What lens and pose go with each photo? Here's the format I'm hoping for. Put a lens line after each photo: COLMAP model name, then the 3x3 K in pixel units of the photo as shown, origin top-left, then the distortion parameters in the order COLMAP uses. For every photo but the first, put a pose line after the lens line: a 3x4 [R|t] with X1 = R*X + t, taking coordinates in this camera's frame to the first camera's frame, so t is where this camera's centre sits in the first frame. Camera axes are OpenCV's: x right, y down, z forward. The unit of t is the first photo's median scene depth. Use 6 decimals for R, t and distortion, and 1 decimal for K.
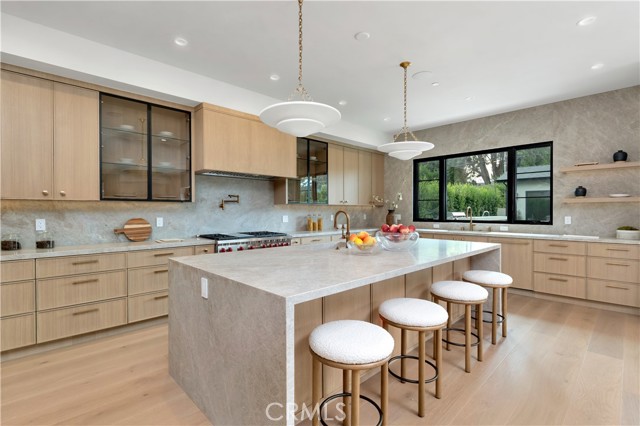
lens RADIAL K [[298.4, 0, 315.1], [0, 298.4, 214.8], [0, 0, 1]] dist [0.001385, -0.000134]
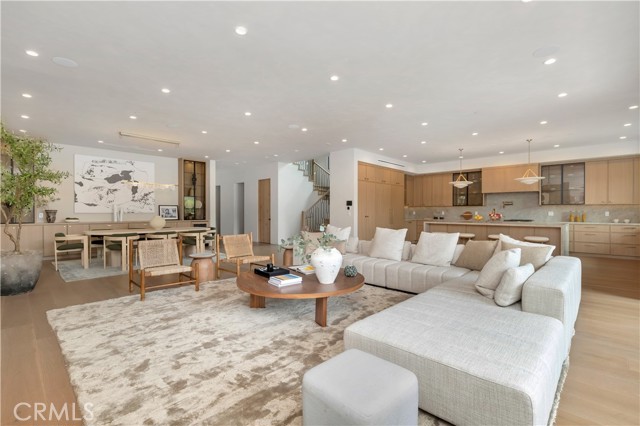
lens RADIAL K [[298.4, 0, 318.7], [0, 298.4, 213.7], [0, 0, 1]] dist [0.001385, -0.000134]
pose [[0.056183, 0.011152, -0.998358, 1.548692], [-0.015191, 0.999831, 0.010314, 0.017966], [0.998305, 0.014587, 0.056343, -0.415559]]
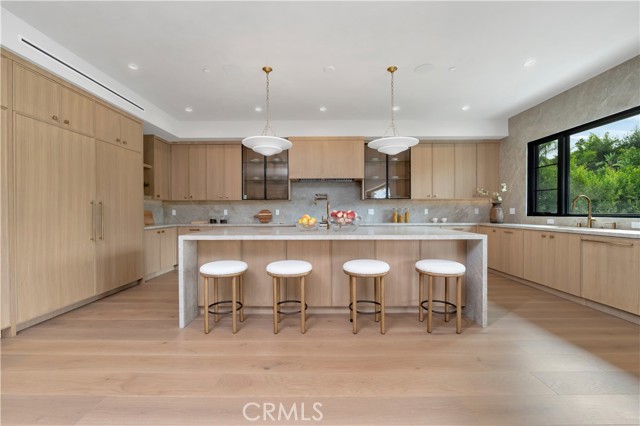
lens RADIAL K [[262.5, 0, 319.3], [0, 262.5, 212.2], [0, 0, 1]] dist [-0.001703, -0.000009]
pose [[0.727536, 0.000457, -0.686070, 0.501254], [-0.006246, 0.999963, -0.005957, 0.023956], [0.686041, 0.008619, 0.727512, 0.064770]]
